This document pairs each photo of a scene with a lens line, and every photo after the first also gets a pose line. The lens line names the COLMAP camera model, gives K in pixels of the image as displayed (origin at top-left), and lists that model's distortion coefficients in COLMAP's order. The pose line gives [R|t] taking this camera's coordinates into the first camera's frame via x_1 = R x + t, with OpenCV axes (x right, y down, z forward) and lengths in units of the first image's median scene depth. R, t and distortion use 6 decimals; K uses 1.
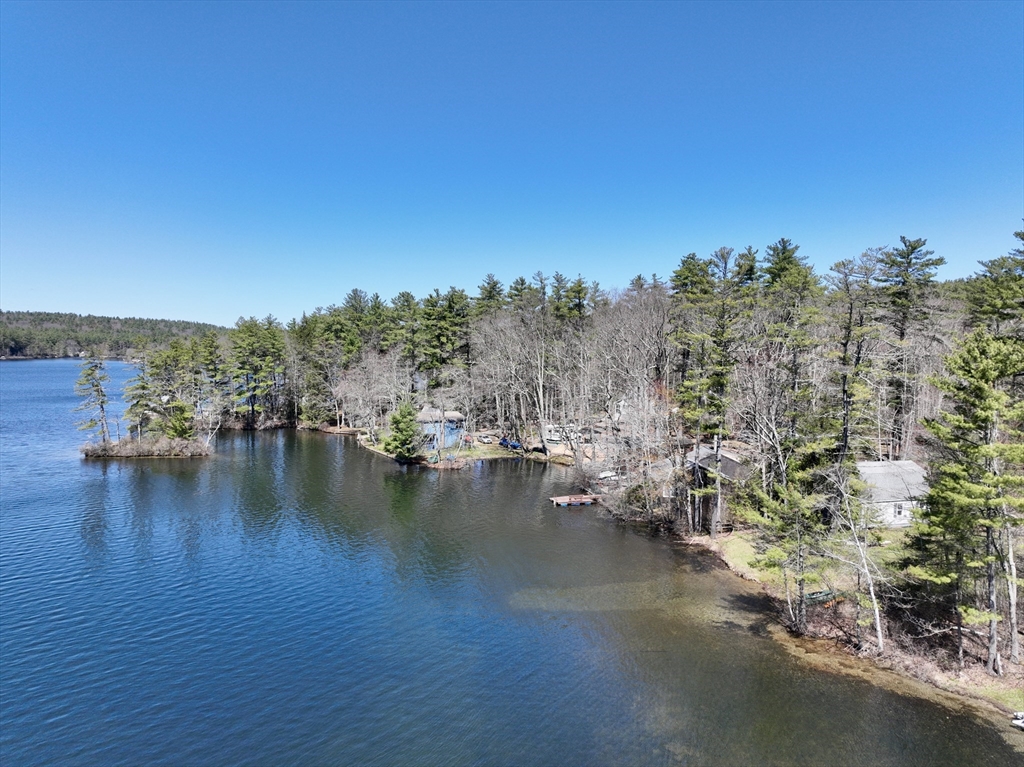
lens RADIAL K [[714.9, 0, 512.0], [0, 714.9, 383.5], [0, 0, 1]] dist [0.002571, 0.005595]
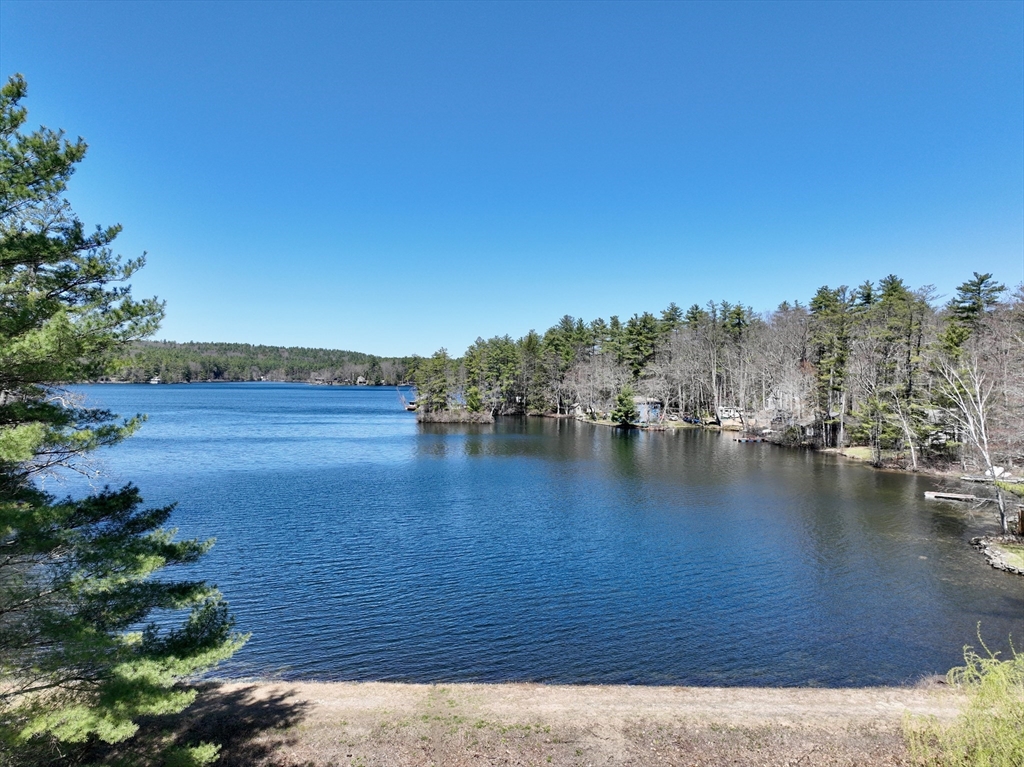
lens RADIAL K [[714.9, 0, 512.0], [0, 714.9, 383.5], [0, 0, 1]] dist [0.002571, 0.005595]
pose [[0.985493, 0.001020, -0.169712, -0.110184], [-0.007769, 0.999205, -0.039107, 0.067139], [0.169537, 0.039858, 0.984717, -0.456113]]
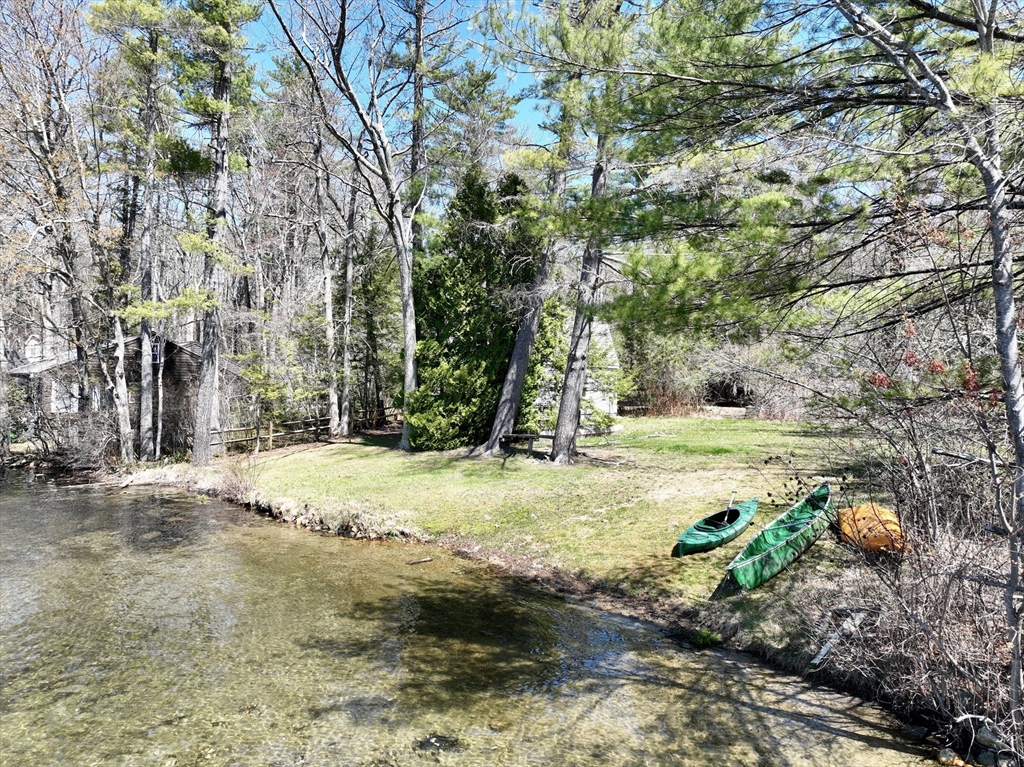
lens RADIAL K [[714.9, 0, 512.0], [0, 714.9, 383.5], [0, 0, 1]] dist [0.002571, 0.005595]
pose [[0.750307, 0.001723, 0.661087, 0.087895], [0.027190, 0.999070, -0.033464, 0.099726], [-0.660530, 0.043083, 0.749563, 0.338080]]
